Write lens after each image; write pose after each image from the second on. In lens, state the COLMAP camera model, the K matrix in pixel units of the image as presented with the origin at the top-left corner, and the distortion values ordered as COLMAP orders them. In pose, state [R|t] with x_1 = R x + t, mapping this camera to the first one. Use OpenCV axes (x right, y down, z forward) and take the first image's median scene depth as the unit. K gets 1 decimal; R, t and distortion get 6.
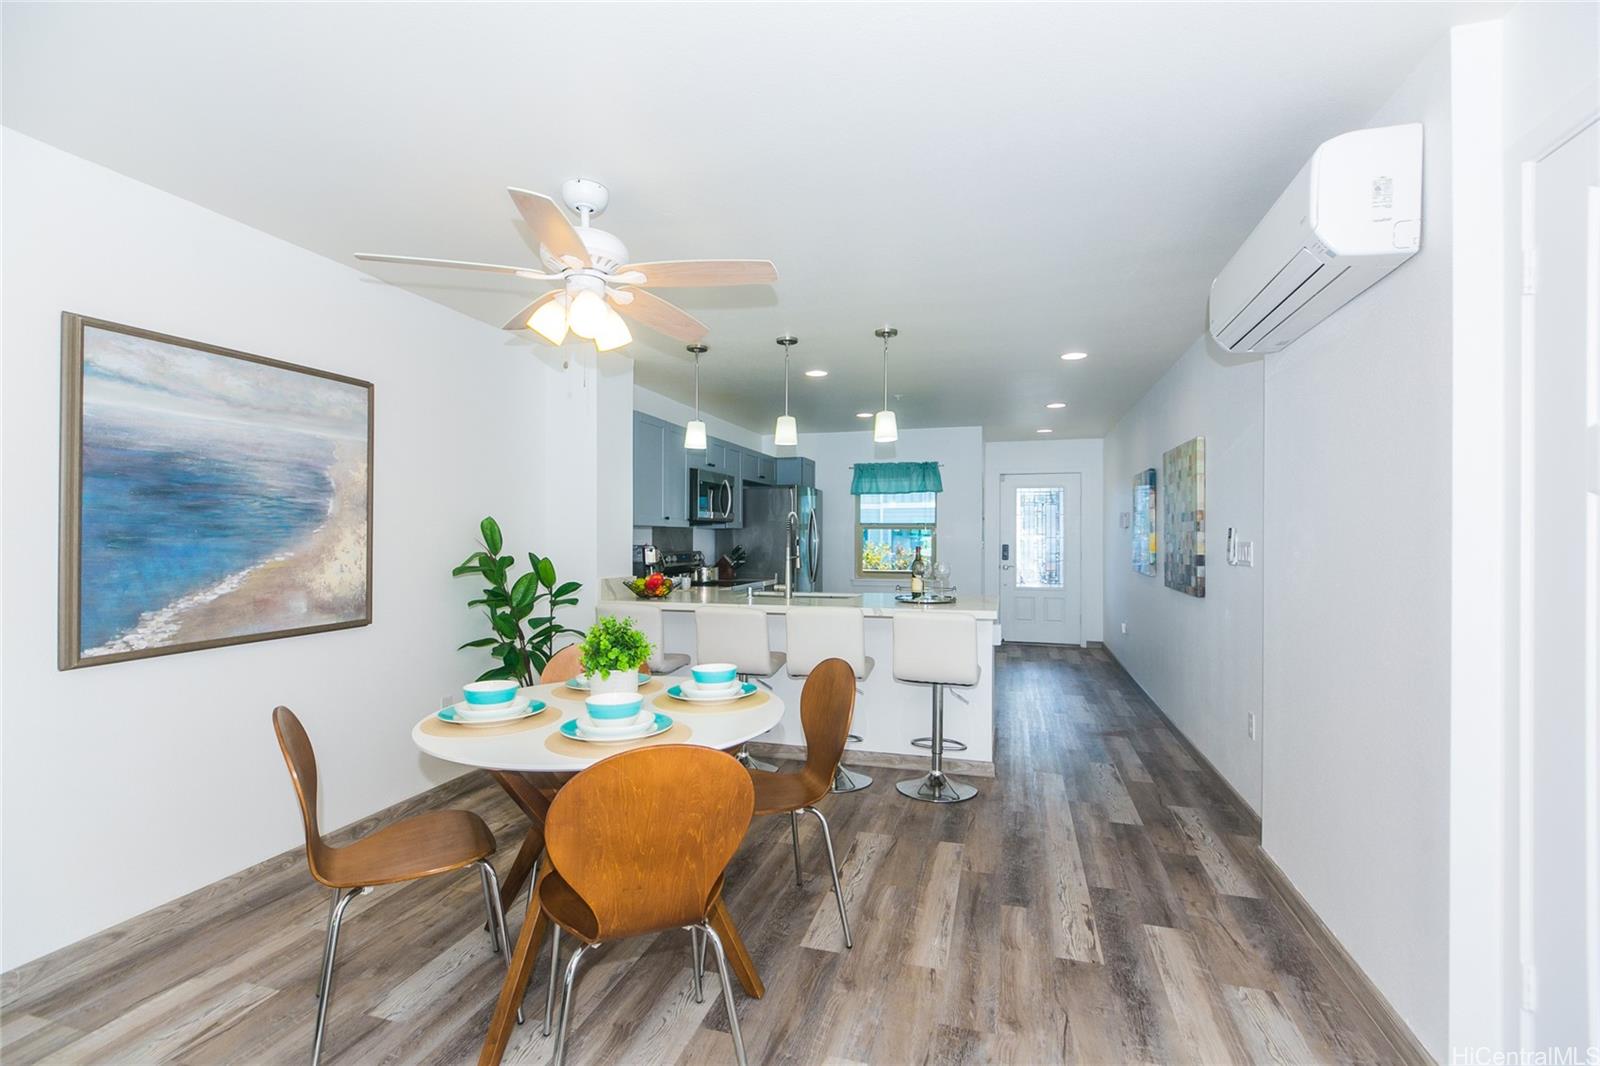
lens RADIAL K [[746.0, 0, 812.7], [0, 746.0, 539.1], [0, 0, 1]] dist [0.032164, -0.000287]
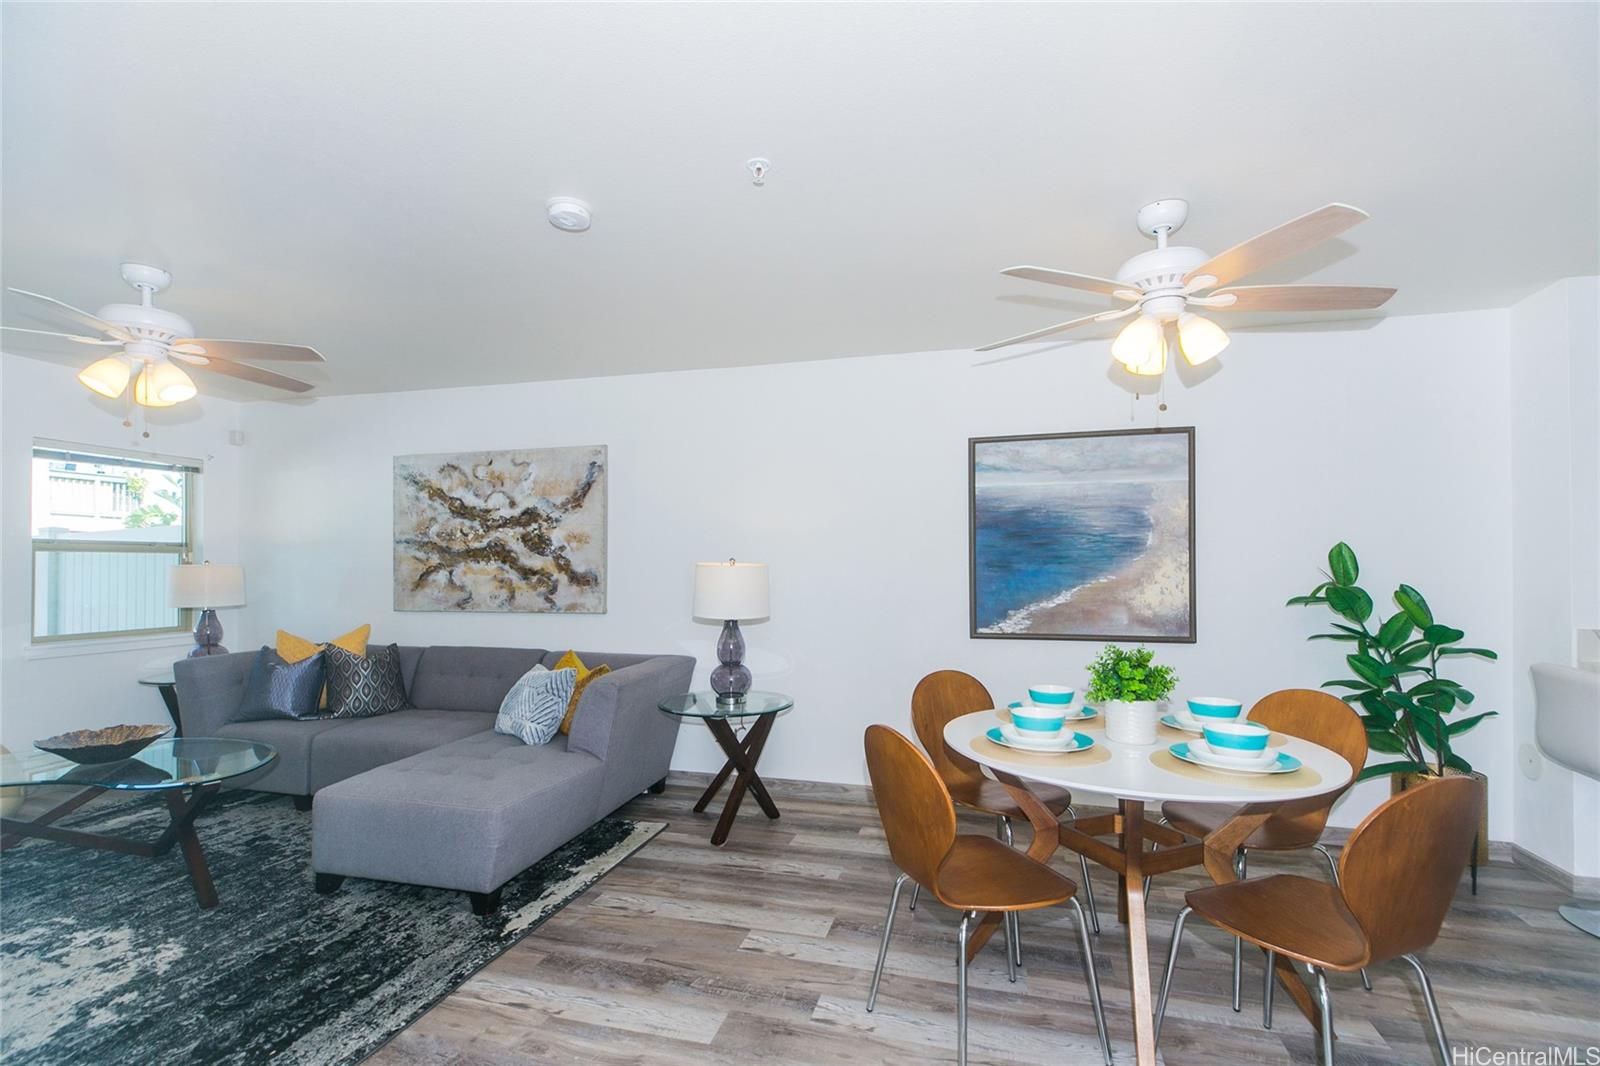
lens RADIAL K [[719.6, 0, 797.0], [0, 719.6, 548.2], [0, 0, 1]] dist [0.013754, -0.005439]
pose [[-0.006842, -0.023391, -0.999703, 0.516288], [-0.004318, 0.999718, -0.023362, 0.001077], [0.999967, 0.004157, -0.006941, 0.442284]]
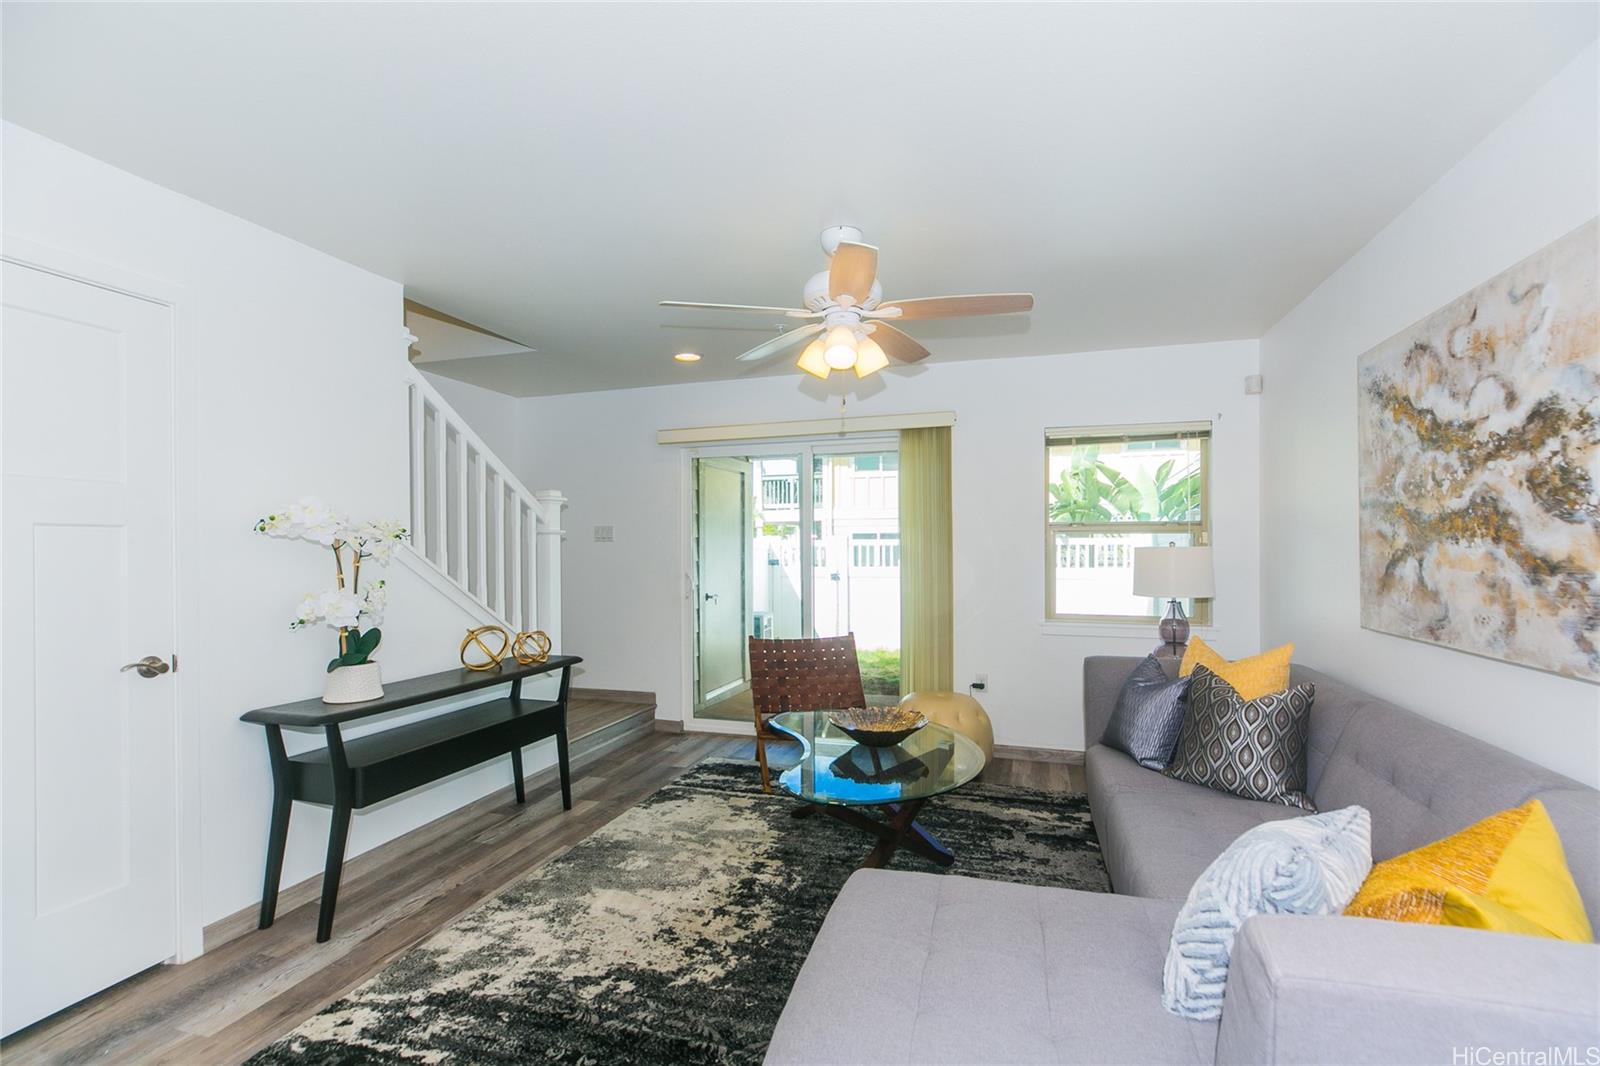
lens RADIAL K [[732.8, 0, 826.0], [0, 732.8, 551.5], [0, 0, 1]] dist [0.016803, -0.011557]
pose [[-0.999905, -0.007238, 0.011741, -0.369197], [-0.007108, 0.999913, 0.011088, 0.004096], [-0.011821, 0.011003, -0.999870, 0.475722]]
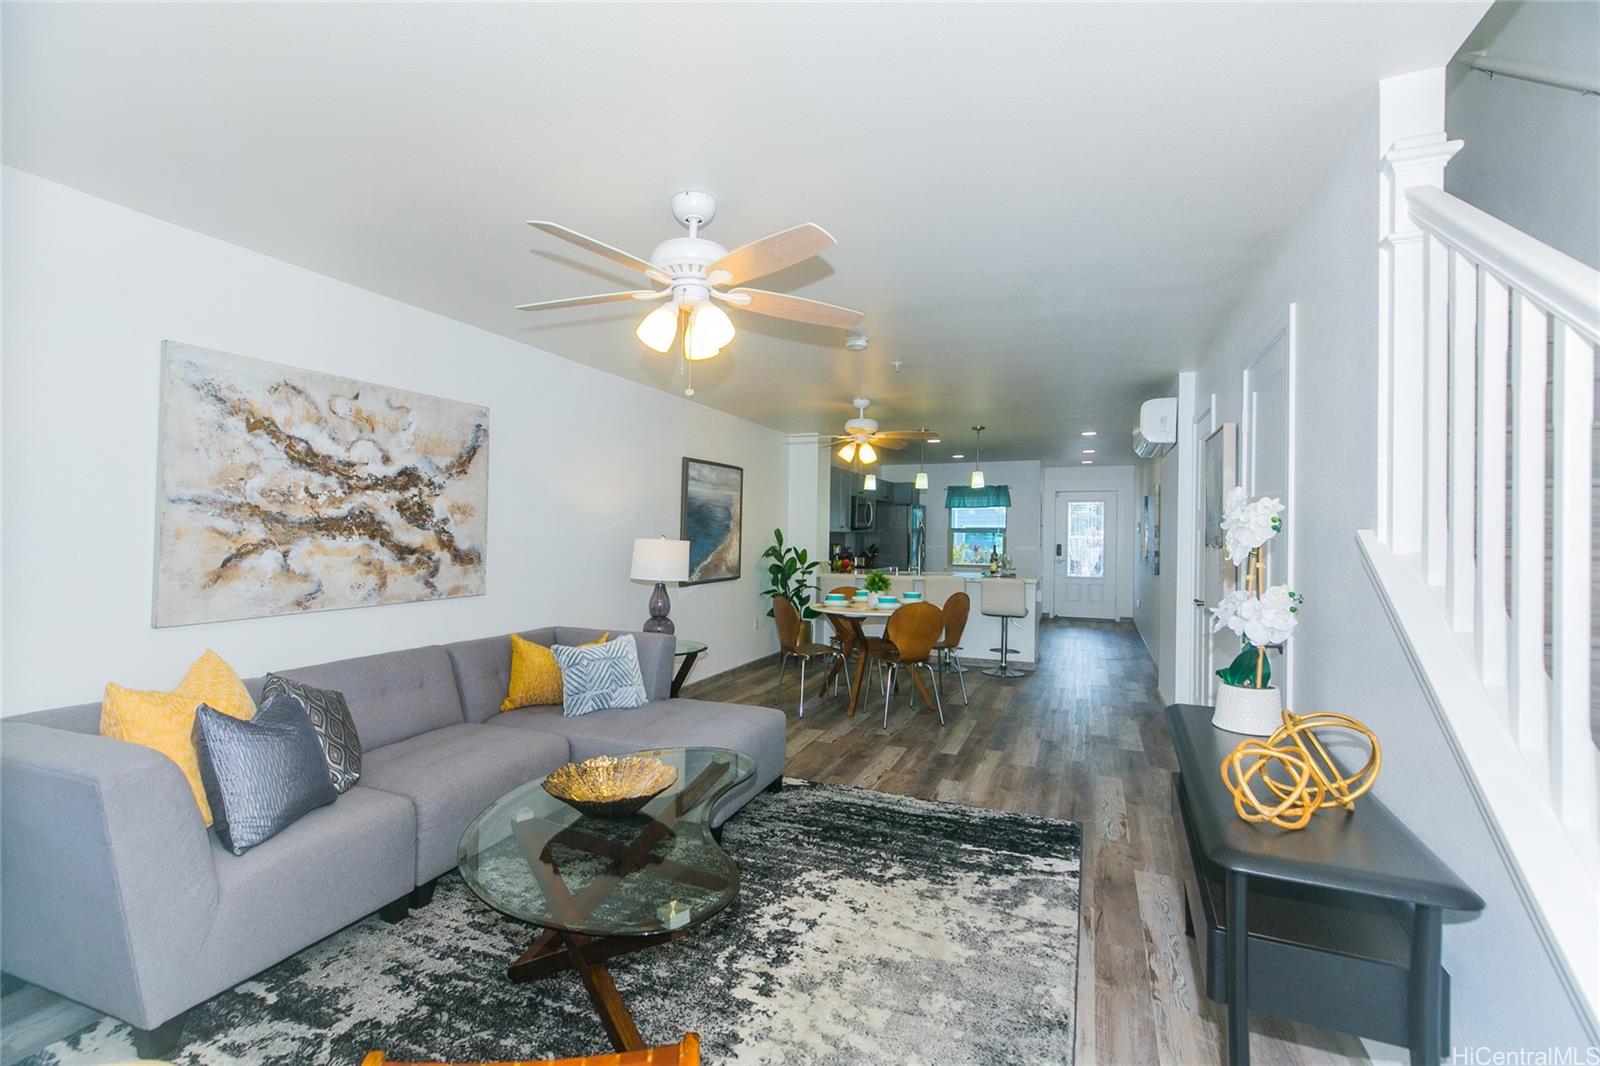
lens RADIAL K [[748.0, 0, 829.8], [0, 748.0, 531.7], [0, 0, 1]] dist [-0.014365, -0.000205]
pose [[0.997414, 0.009863, -0.071184, -0.185332], [-0.010394, 0.999921, -0.007090, -0.009932], [0.071108, 0.007812, 0.997438, -1.198592]]
